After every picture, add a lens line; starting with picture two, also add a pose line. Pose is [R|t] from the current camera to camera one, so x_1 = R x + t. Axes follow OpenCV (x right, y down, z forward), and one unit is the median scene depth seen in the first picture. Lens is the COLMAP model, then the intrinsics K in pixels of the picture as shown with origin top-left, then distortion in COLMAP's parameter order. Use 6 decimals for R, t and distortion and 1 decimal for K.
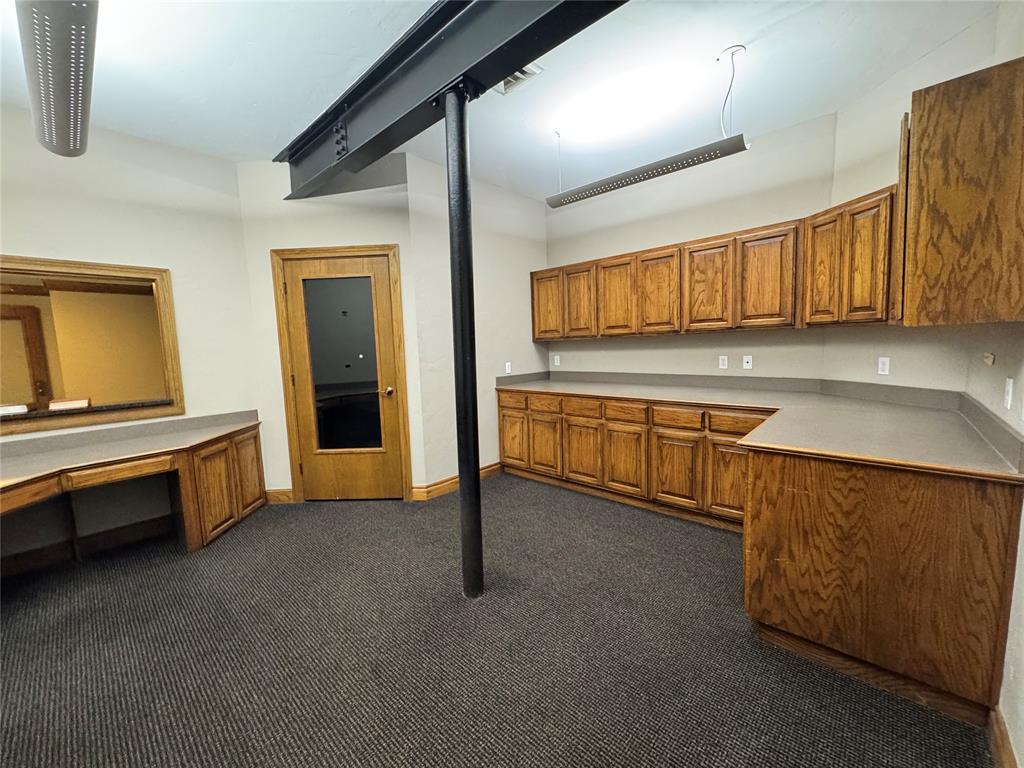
lens RADIAL K [[408.7, 0, 514.8], [0, 408.7, 382.1], [0, 0, 1]] dist [0.001073, 0.000269]
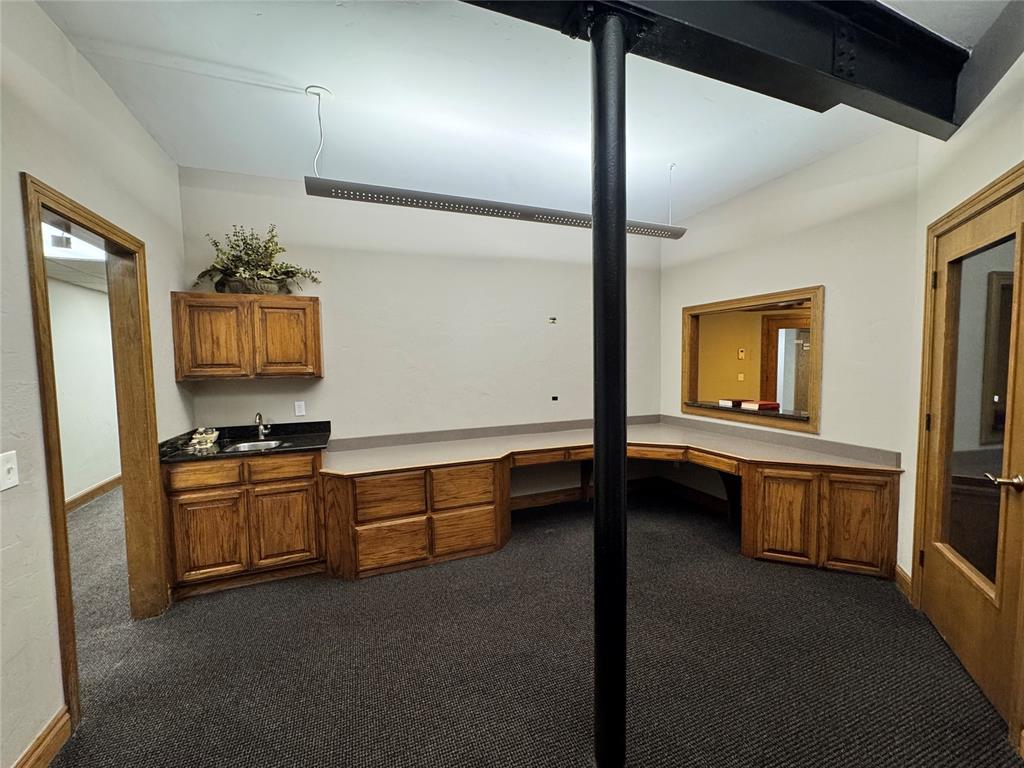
lens RADIAL K [[408.7, 0, 514.0], [0, 408.7, 383.3], [0, 0, 1]] dist [0.001073, 0.000269]
pose [[-0.433852, 0.088161, -0.896661, 0.373597], [-0.062697, 0.989835, 0.127658, -0.125262], [0.898800, 0.111602, -0.423914, 0.791280]]
